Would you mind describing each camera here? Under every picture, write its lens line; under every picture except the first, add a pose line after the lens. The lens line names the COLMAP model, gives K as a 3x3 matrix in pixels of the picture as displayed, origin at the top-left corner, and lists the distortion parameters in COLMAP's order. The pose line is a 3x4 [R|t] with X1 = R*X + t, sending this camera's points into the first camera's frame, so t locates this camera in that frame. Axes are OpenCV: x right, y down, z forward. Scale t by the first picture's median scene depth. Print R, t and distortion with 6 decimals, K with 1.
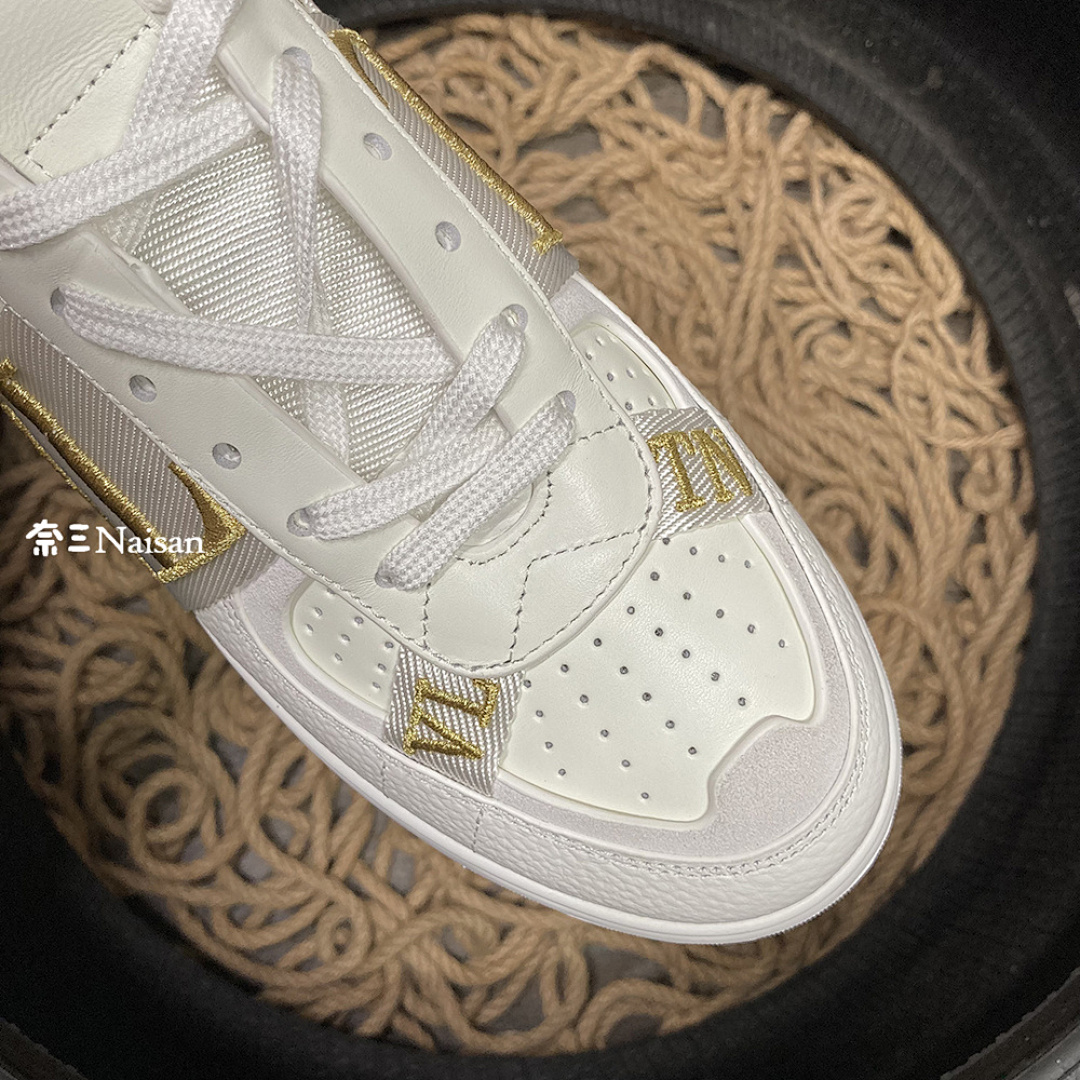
lens RADIAL K [[1189.8, 0, 540.0], [0, 1189.8, 540.0], [0, 0, 1]] dist [0.121328, -0.468352]
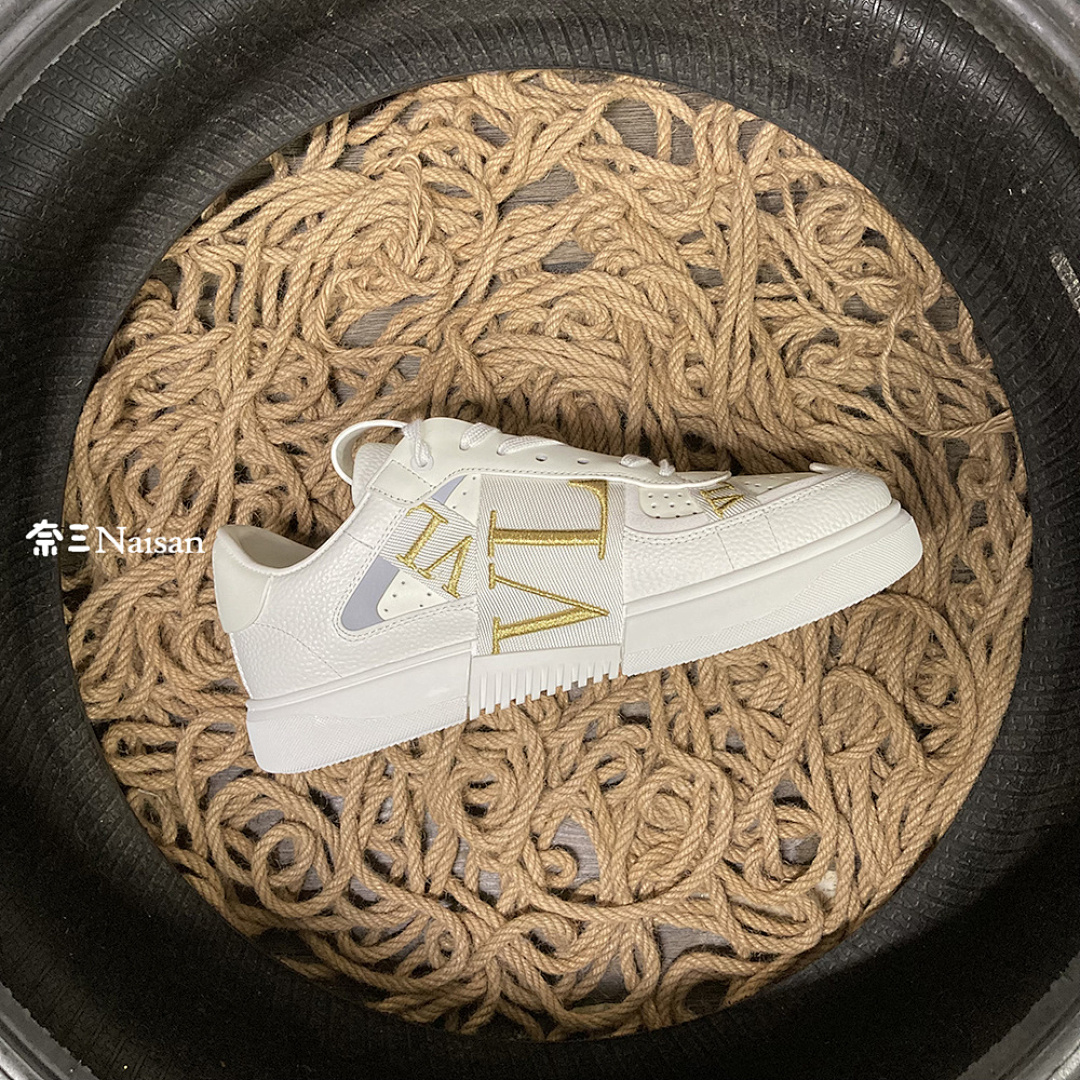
lens RADIAL K [[1189.8, 0, 540.0], [0, 1189.8, 540.0], [0, 0, 1]] dist [0.121328, -0.468352]
pose [[0.985091, -0.132589, -0.109622, 0.096303], [0.147864, 0.978238, 0.145556, -0.193826], [0.087937, -0.159595, 0.983258, -0.076099]]
